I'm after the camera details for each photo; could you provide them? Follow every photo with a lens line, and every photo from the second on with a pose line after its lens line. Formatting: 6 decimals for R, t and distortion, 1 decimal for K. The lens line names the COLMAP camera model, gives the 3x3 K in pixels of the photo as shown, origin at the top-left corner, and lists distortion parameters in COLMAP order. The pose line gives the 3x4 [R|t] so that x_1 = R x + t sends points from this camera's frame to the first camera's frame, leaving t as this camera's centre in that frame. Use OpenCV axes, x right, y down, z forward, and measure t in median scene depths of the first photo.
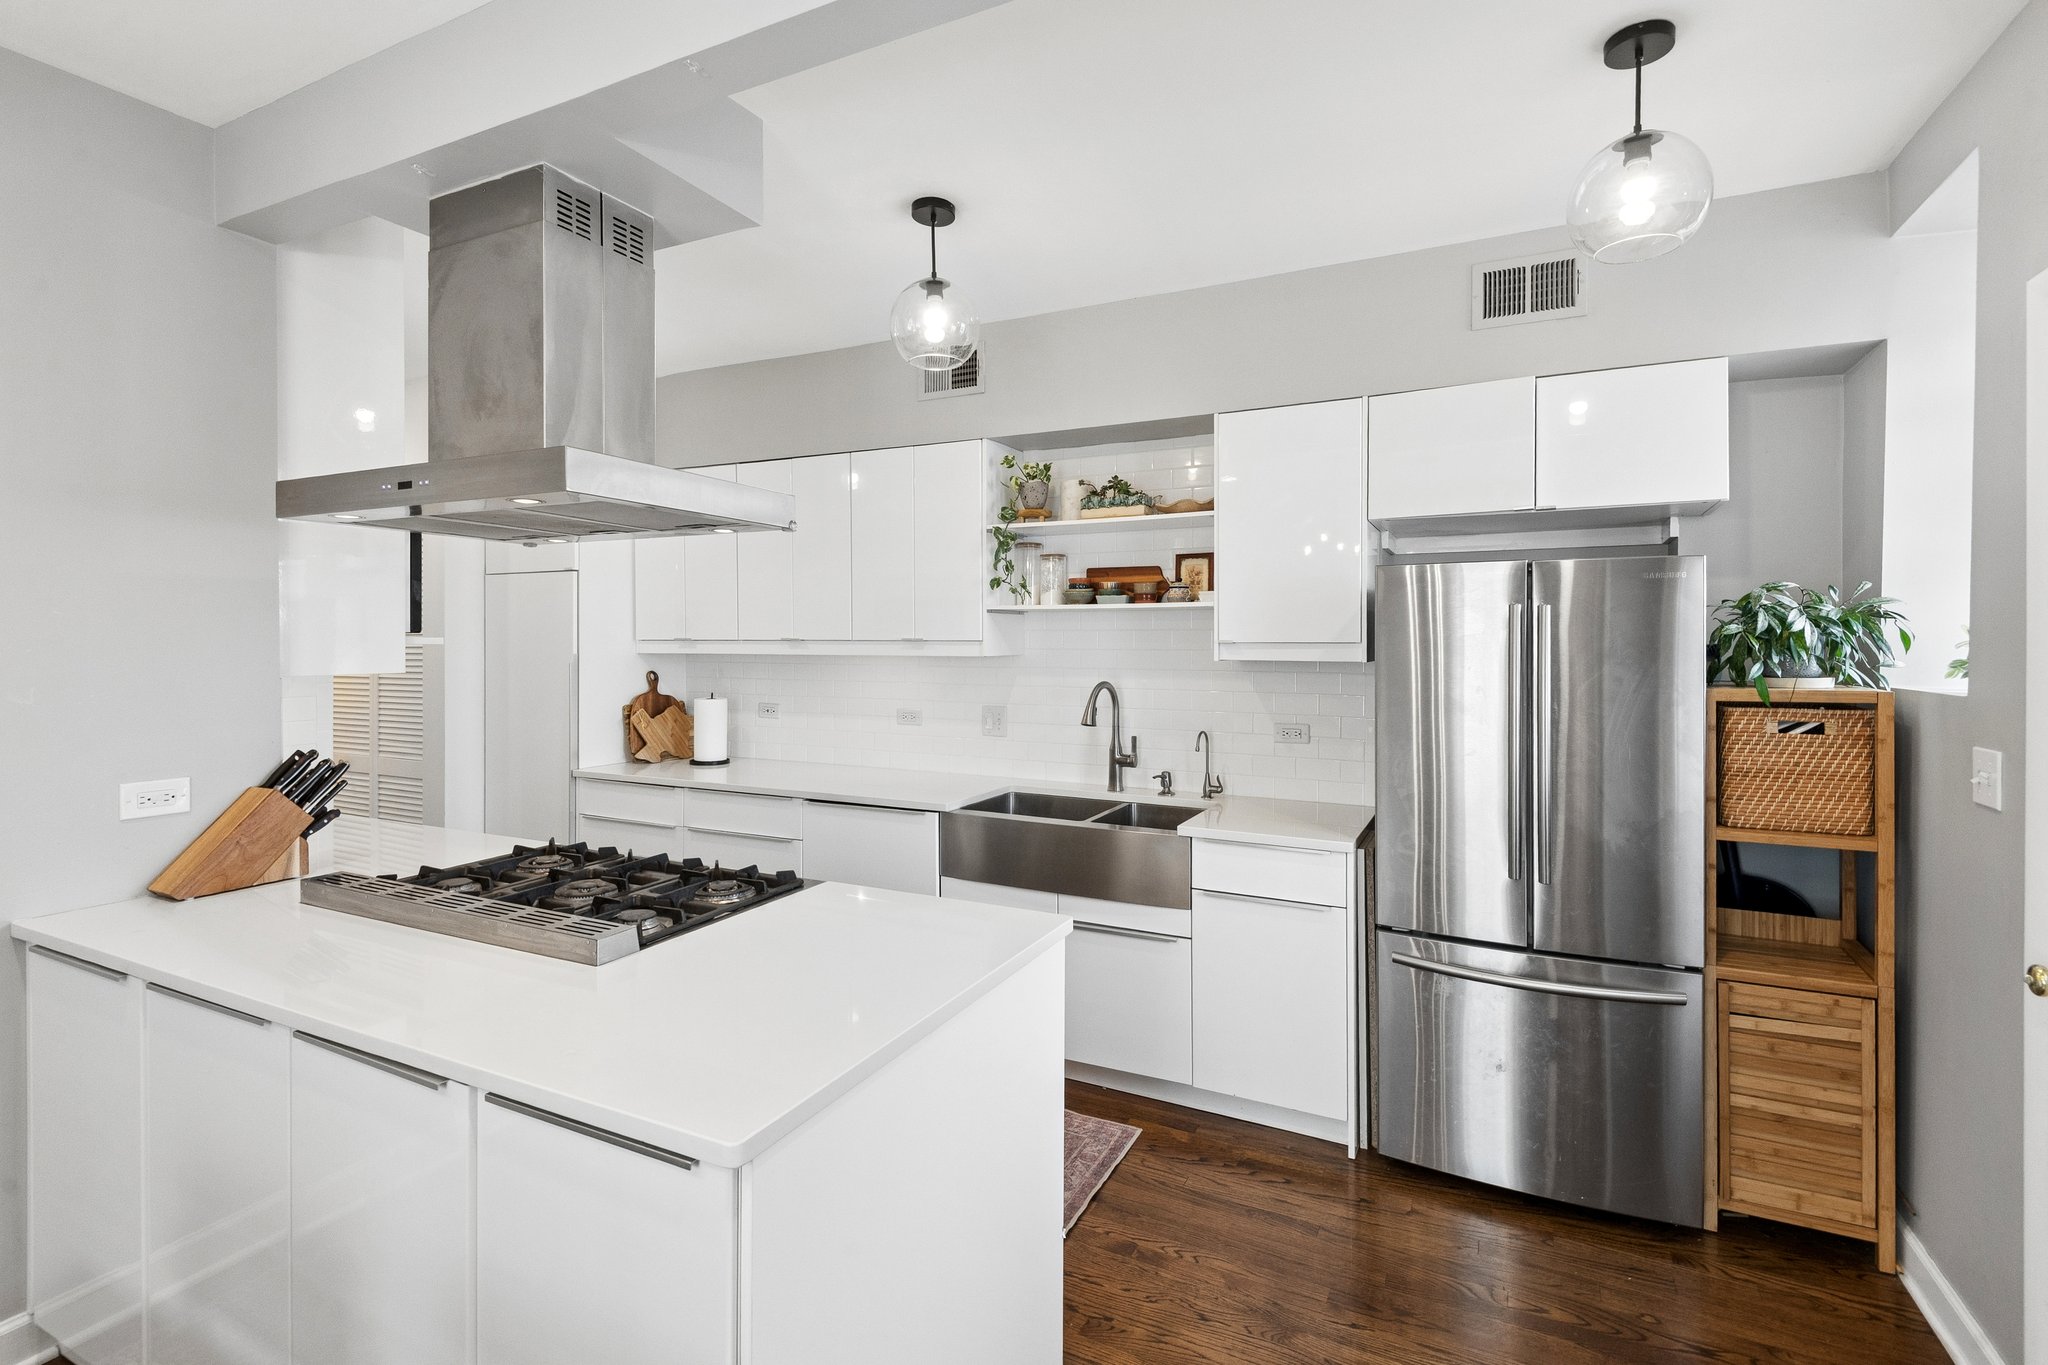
lens RADIAL K [[947.6, 0, 1020.6], [0, 947.6, 664.0], [0, 0, 1]] dist [0.016013, -0.005736]
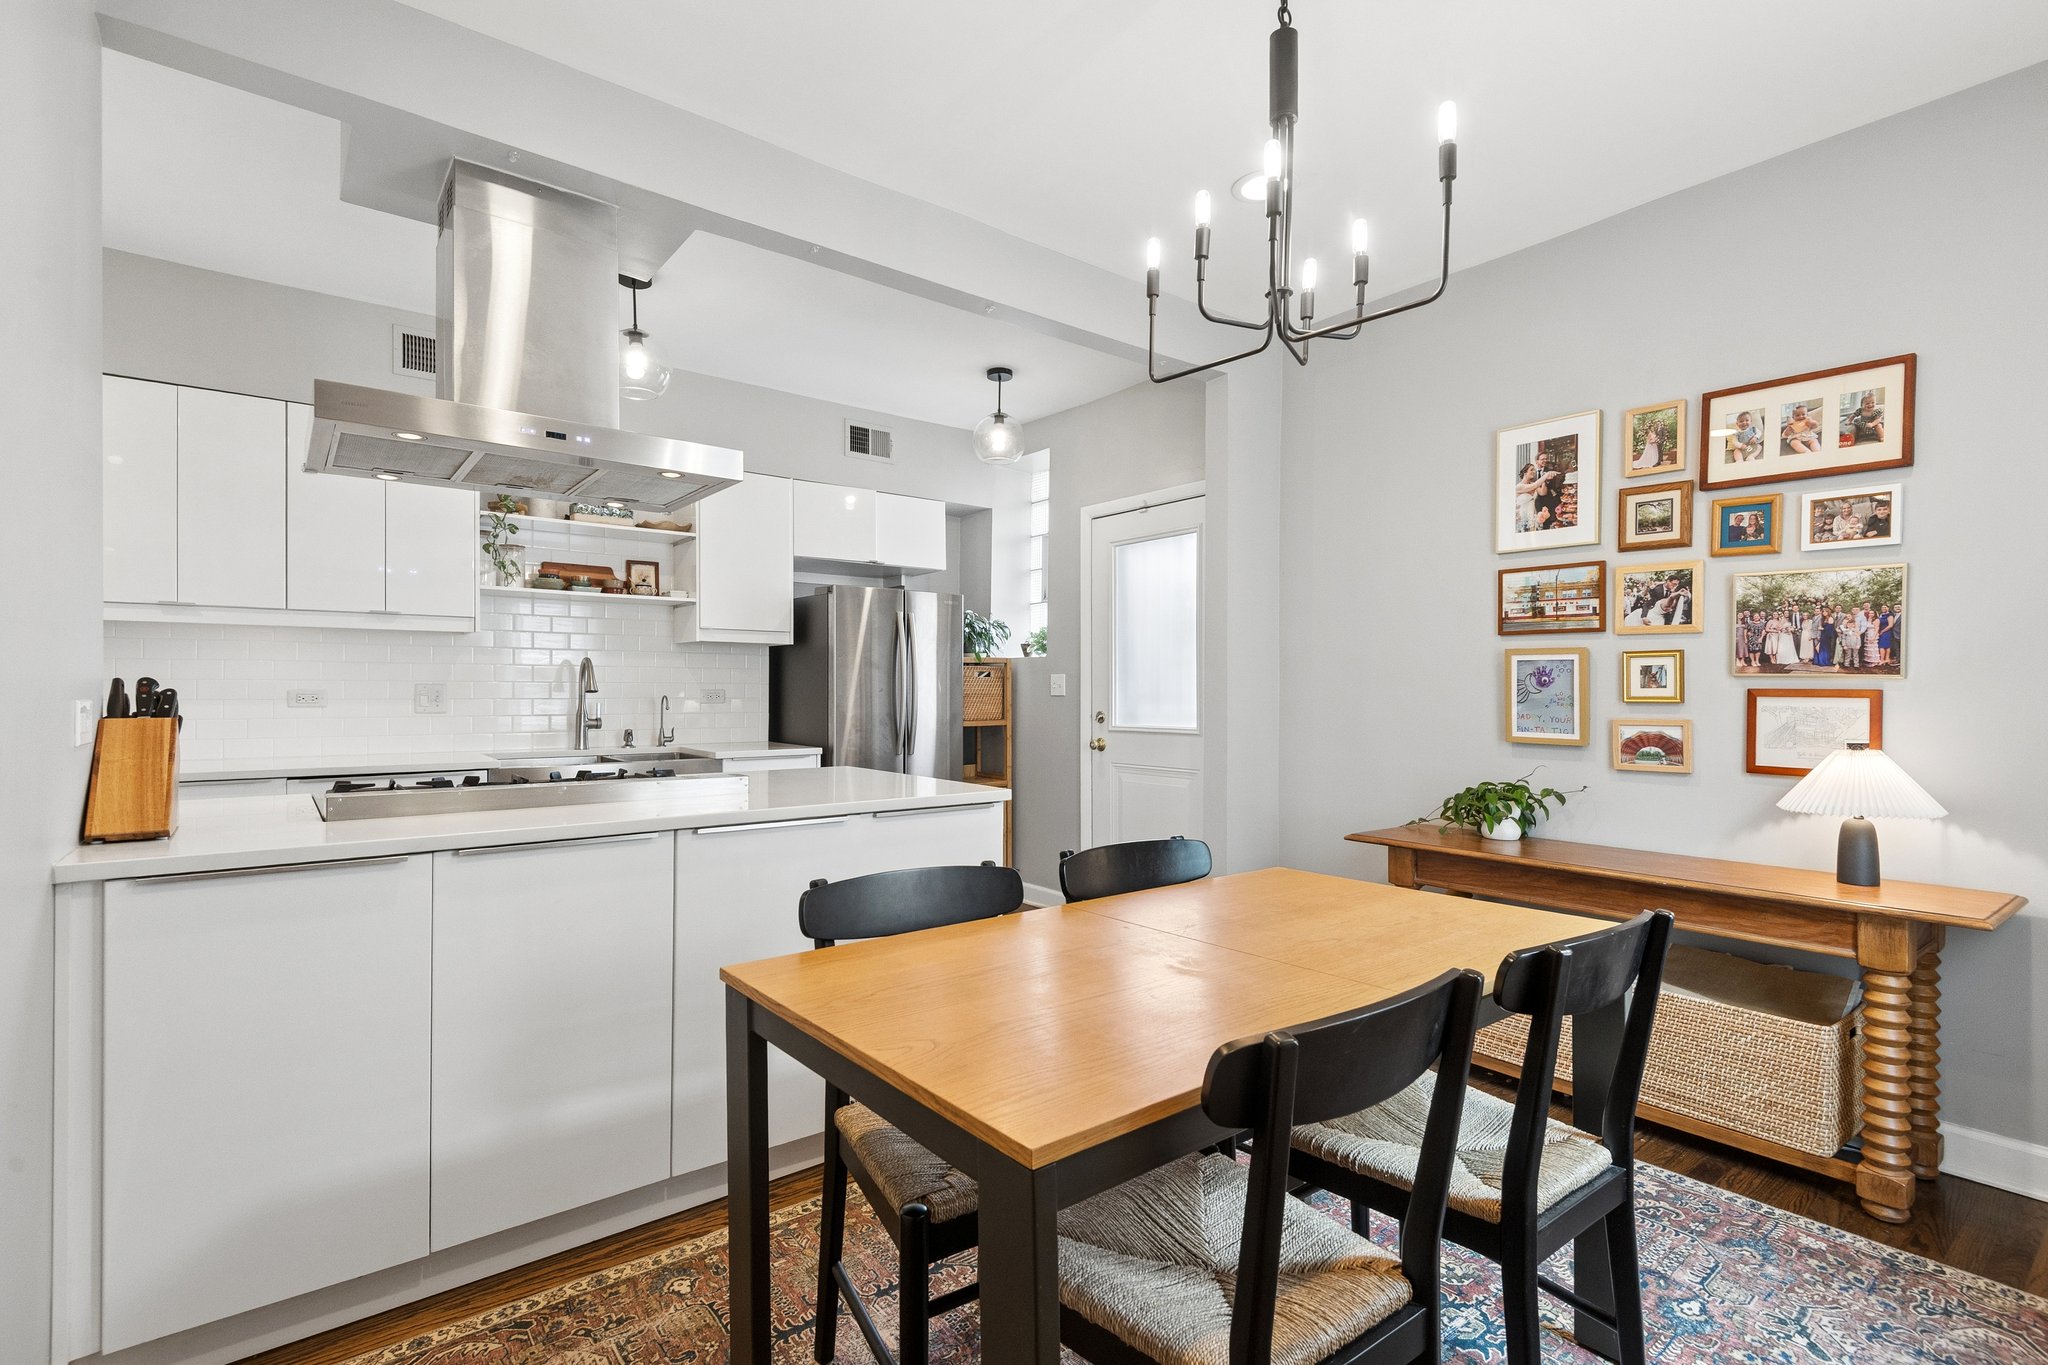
lens RADIAL K [[947.6, 0, 1019.1], [0, 947.6, 688.3], [0, 0, 1]] dist [0.016013, -0.005736]
pose [[0.424135, 0.000041, 0.905599, -0.782459], [0.022120, 0.999701, -0.010406, 0.083830], [-0.905329, 0.024446, 0.424008, -0.017369]]
